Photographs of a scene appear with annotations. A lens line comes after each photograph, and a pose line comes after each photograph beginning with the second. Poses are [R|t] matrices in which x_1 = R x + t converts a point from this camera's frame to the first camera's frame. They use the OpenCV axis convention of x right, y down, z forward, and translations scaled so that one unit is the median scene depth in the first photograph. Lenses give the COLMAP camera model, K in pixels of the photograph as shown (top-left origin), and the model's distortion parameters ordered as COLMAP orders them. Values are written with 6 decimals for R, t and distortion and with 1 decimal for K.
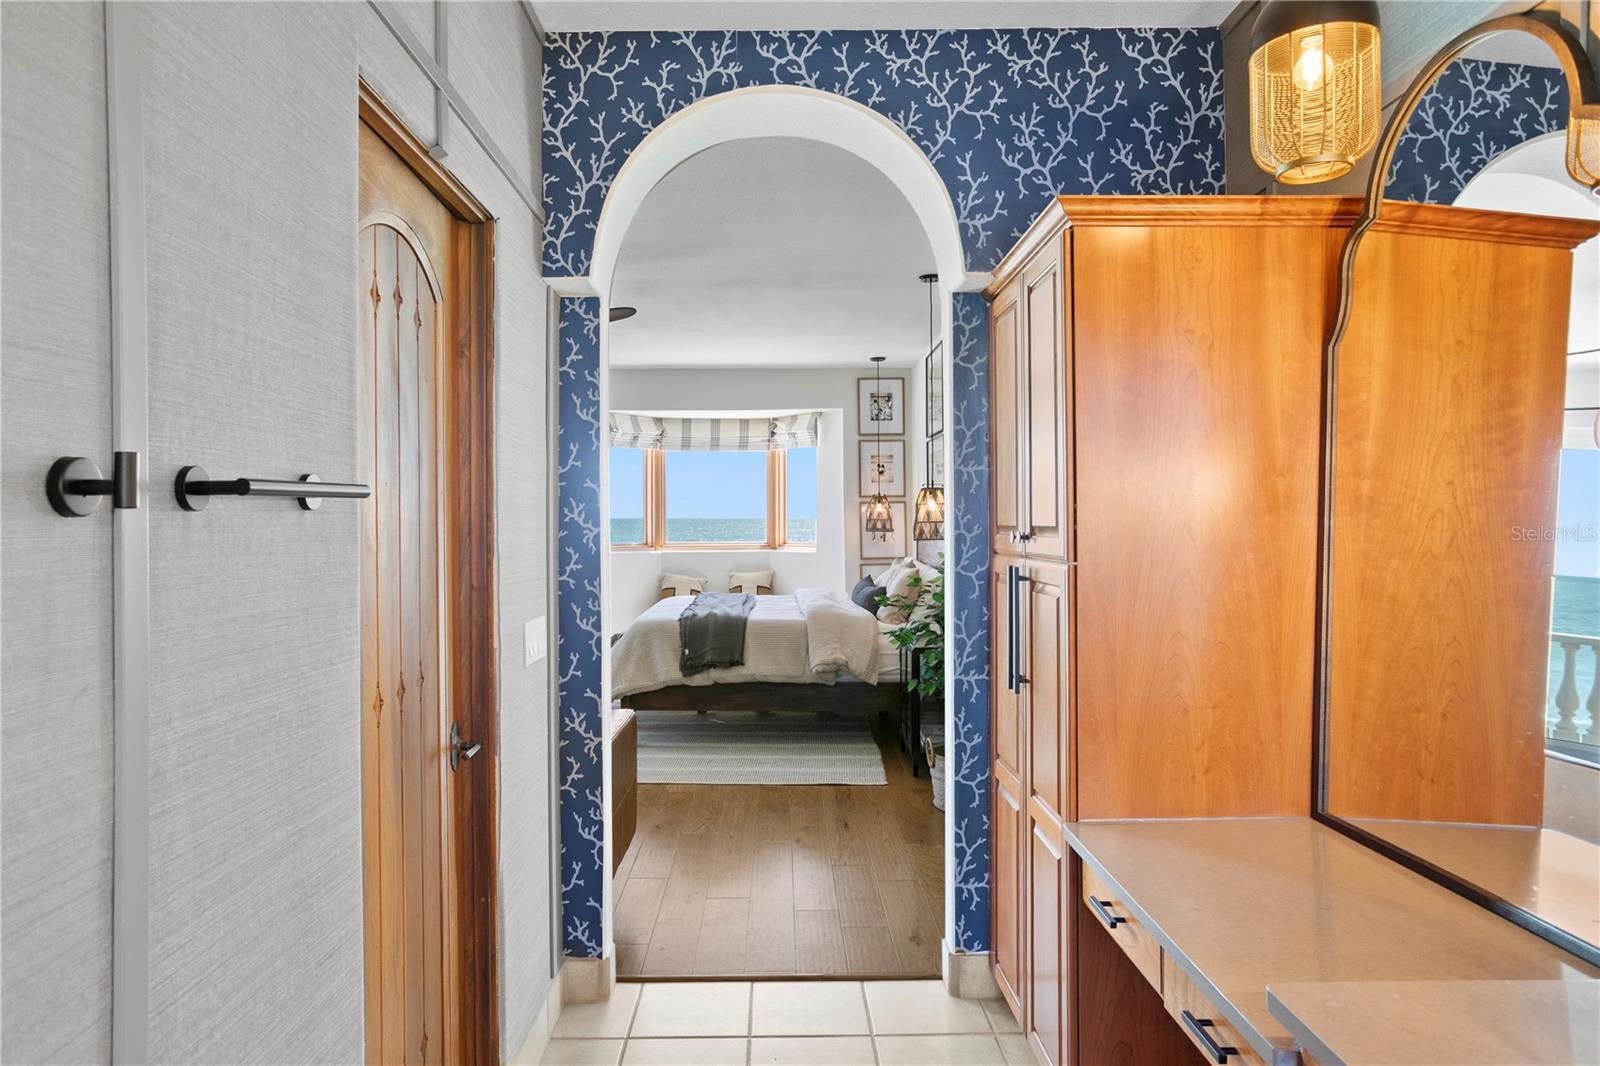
lens RADIAL K [[1014.6, 0, 798.3], [0, 1014.6, 534.7], [0, 0, 1]] dist [0.000352, 0.009774]
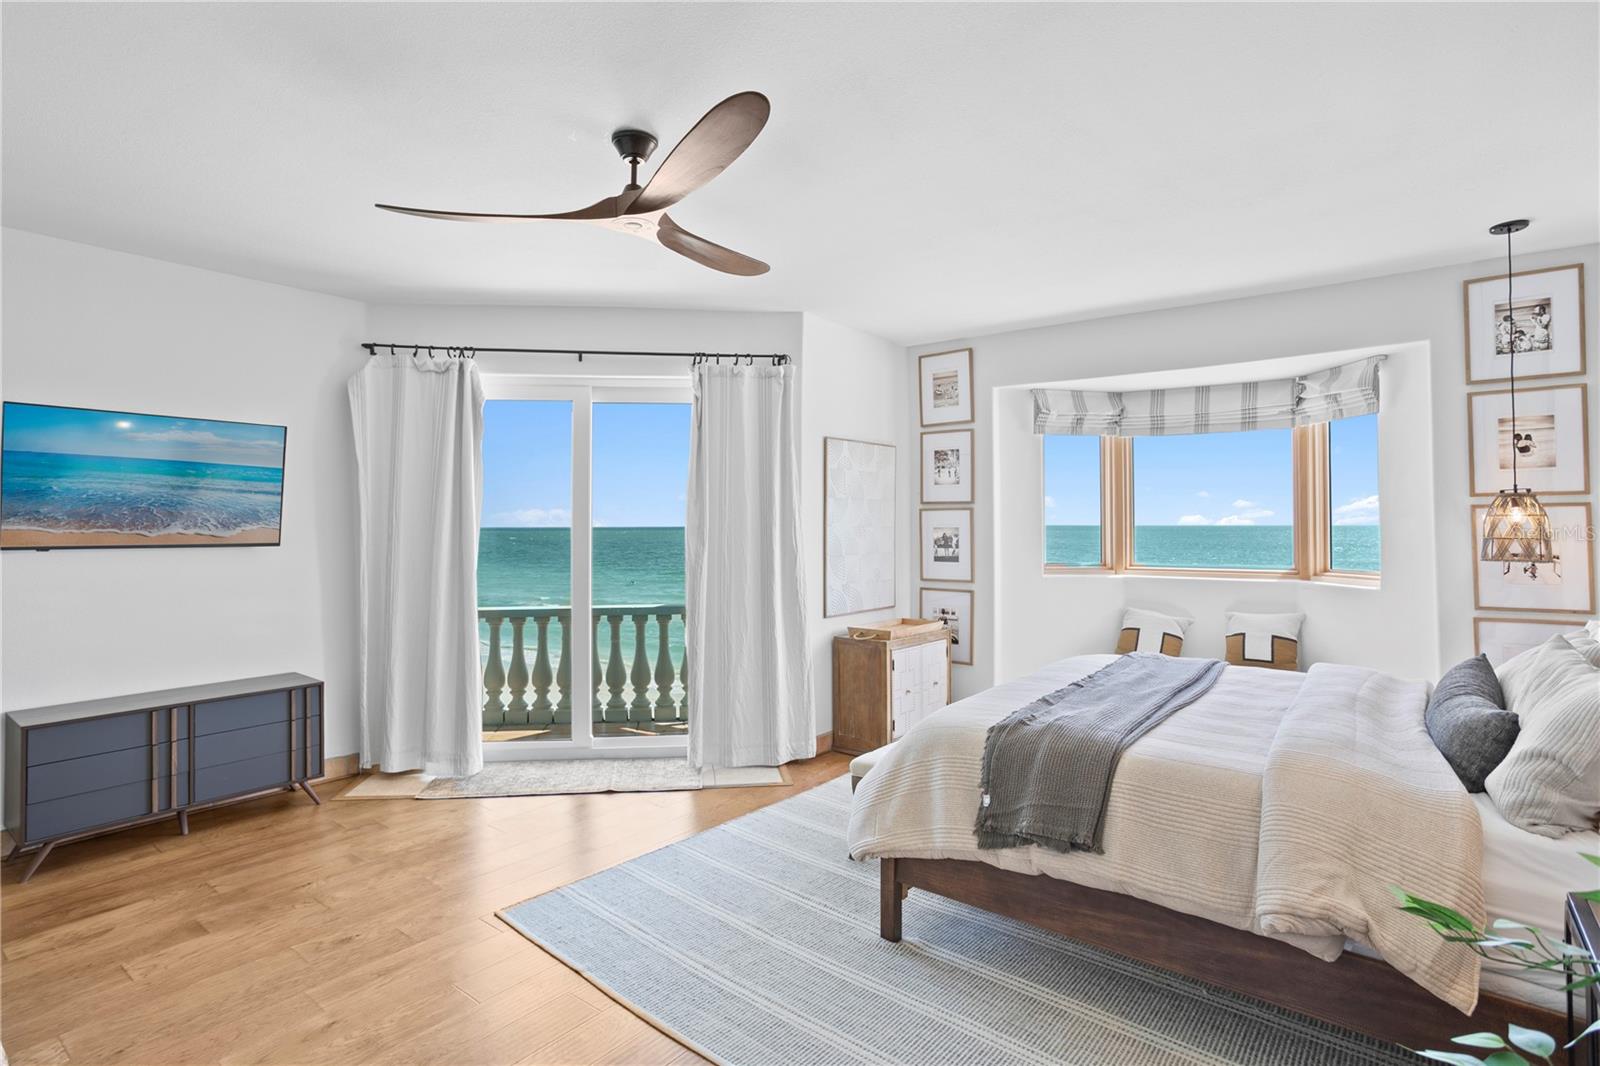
lens RADIAL K [[805.0, 0, 801.7], [0, 805.0, 515.5], [0, 0, 1]] dist [-0.009558, 0.004864]
pose [[0.781891, -0.002469, -0.623410, 0.048289], [-0.014299, 0.999658, -0.021893, -0.011801], [0.623251, 0.026033, 0.781589, 0.436200]]
